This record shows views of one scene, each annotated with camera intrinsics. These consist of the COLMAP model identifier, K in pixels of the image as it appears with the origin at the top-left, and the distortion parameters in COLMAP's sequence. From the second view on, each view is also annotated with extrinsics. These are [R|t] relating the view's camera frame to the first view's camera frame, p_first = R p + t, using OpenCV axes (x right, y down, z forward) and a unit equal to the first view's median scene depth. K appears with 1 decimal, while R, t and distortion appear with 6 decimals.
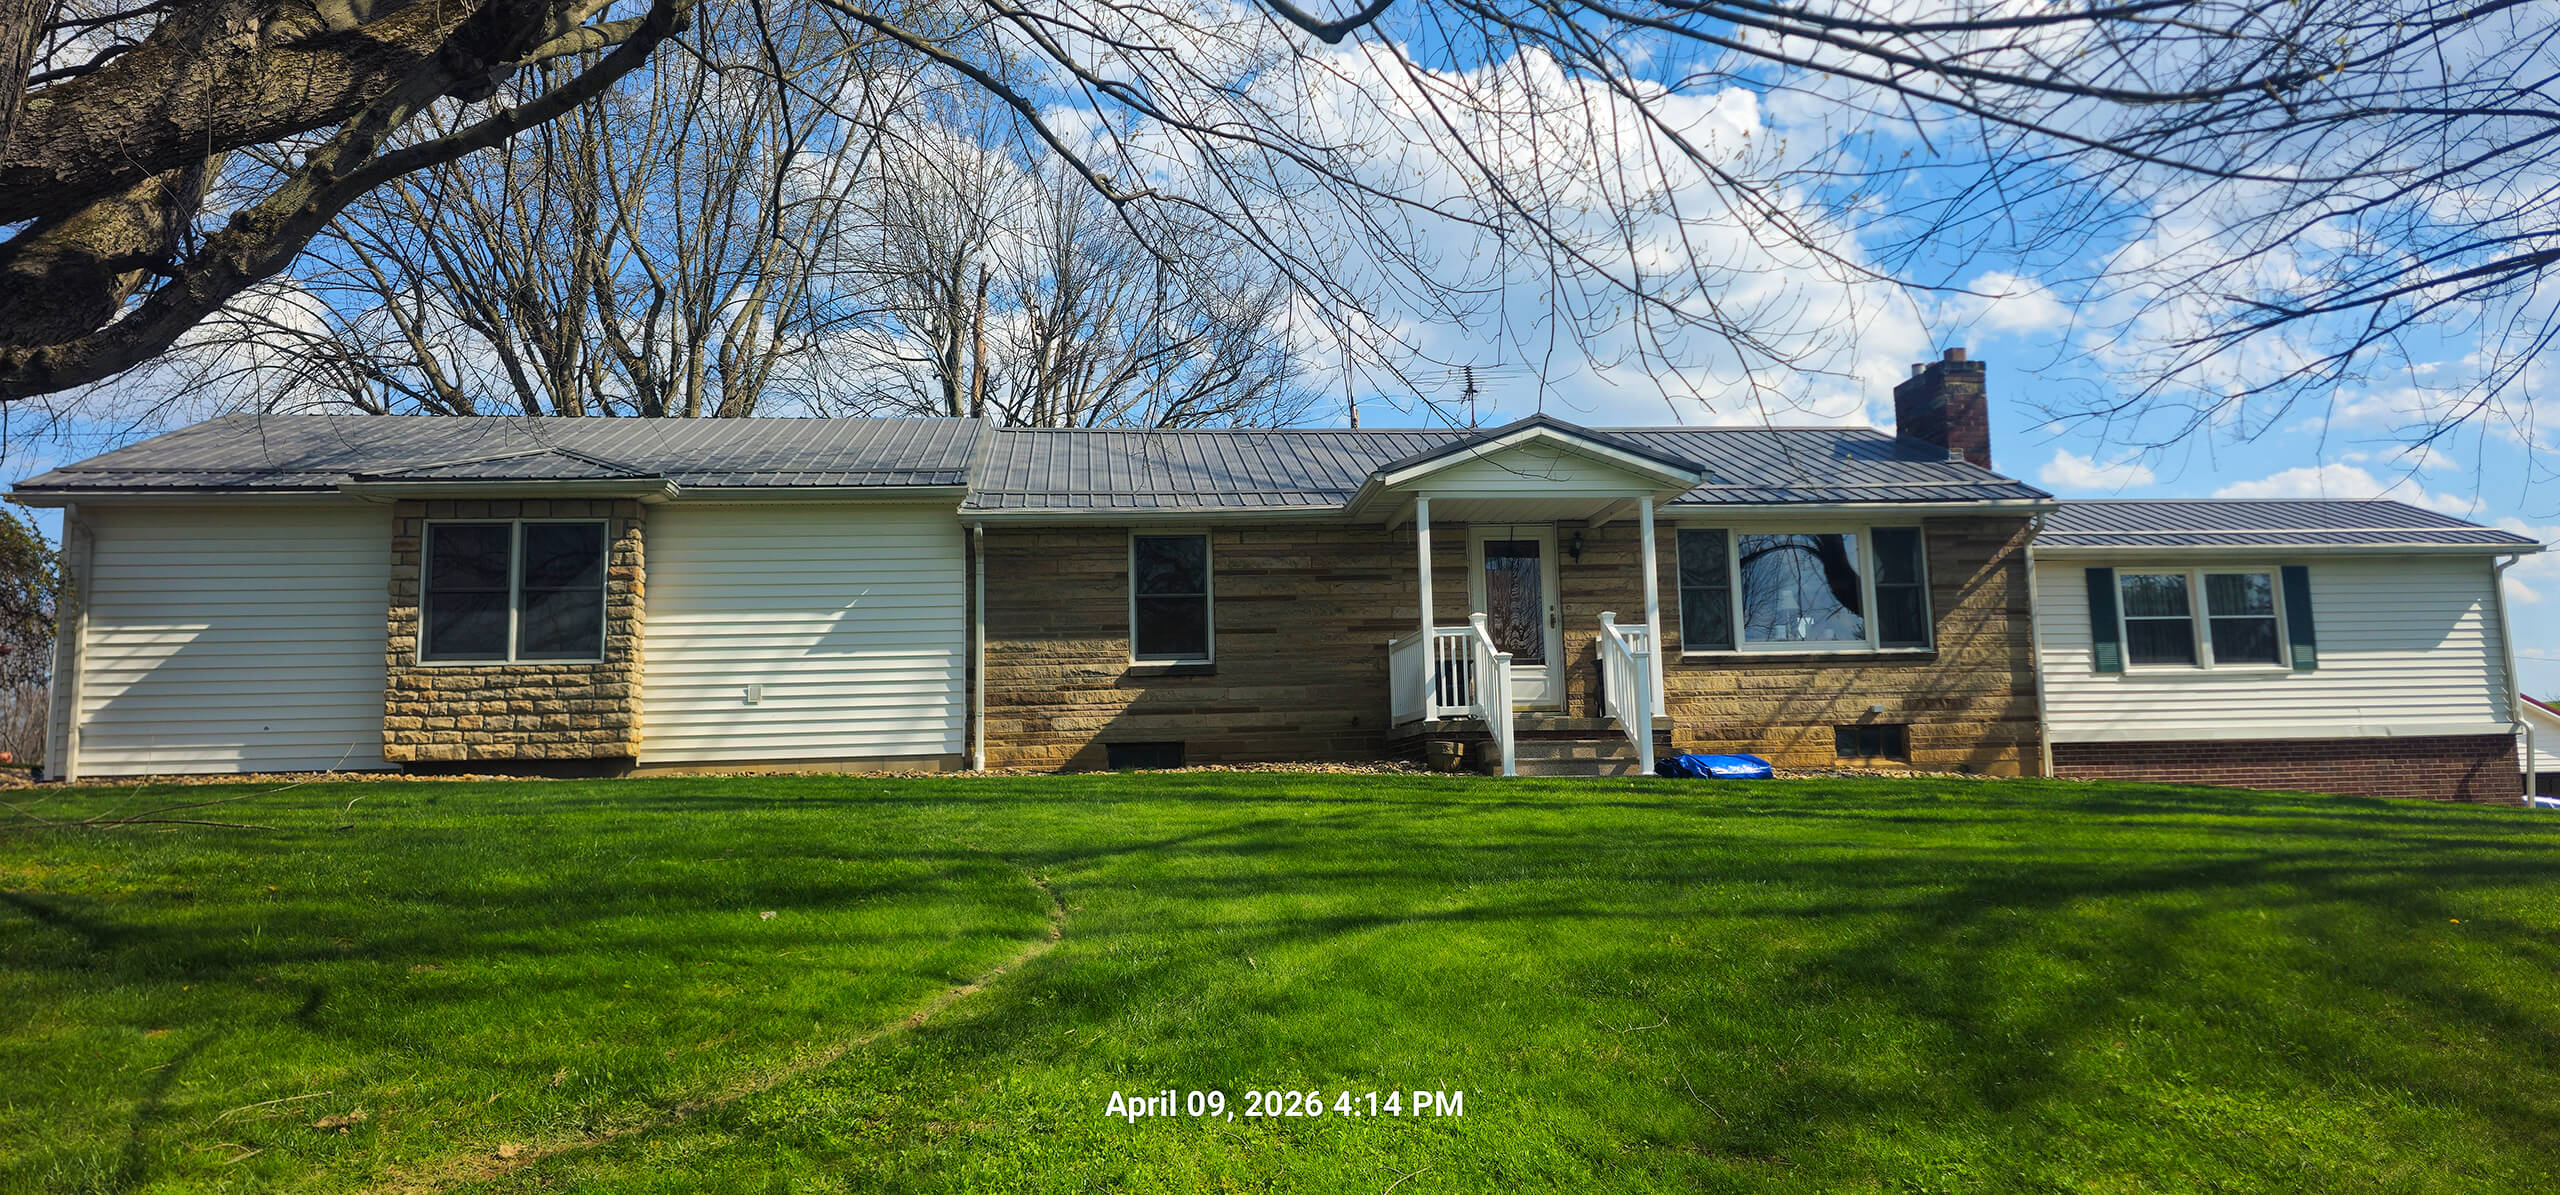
lens RADIAL K [[1679.4, 0, 1279.7], [0, 1679.4, 549.2], [0, 0, 1]] dist [0.093266, -0.105365]
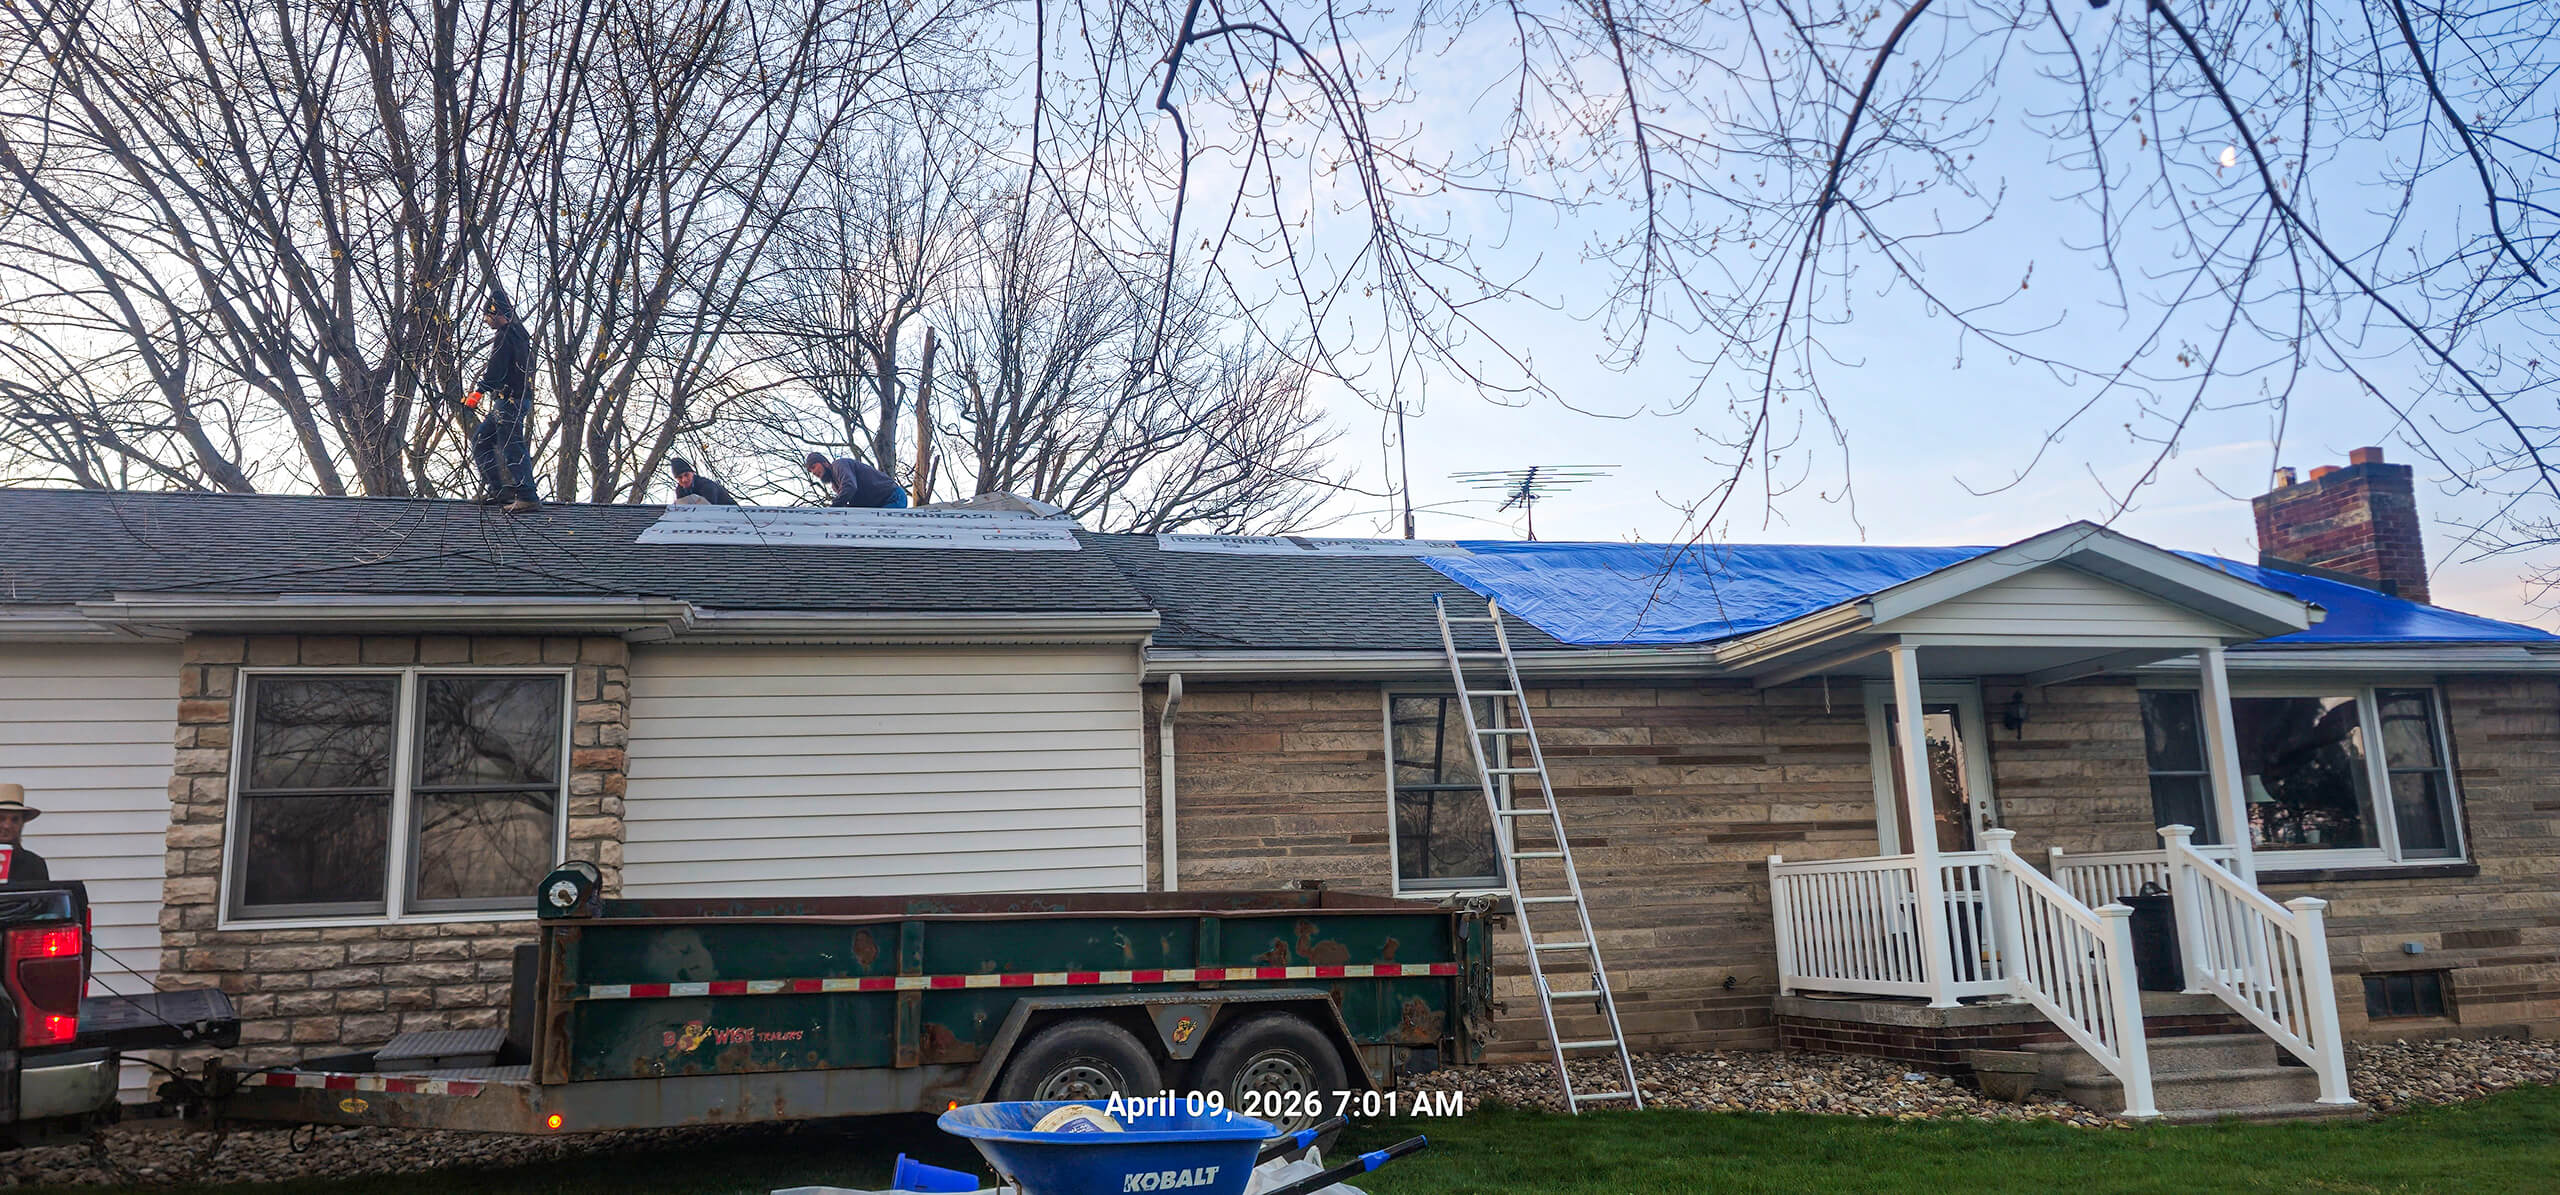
lens RADIAL K [[1679.4, 0, 1279.7], [0, 1679.4, 549.2], [0, 0, 1]] dist [0.093266, -0.105365]
pose [[0.991122, 0.017109, 0.131849, -0.215927], [-0.008499, 0.997810, -0.065593, -0.020996], [-0.132682, 0.063890, 0.989097, 0.355017]]
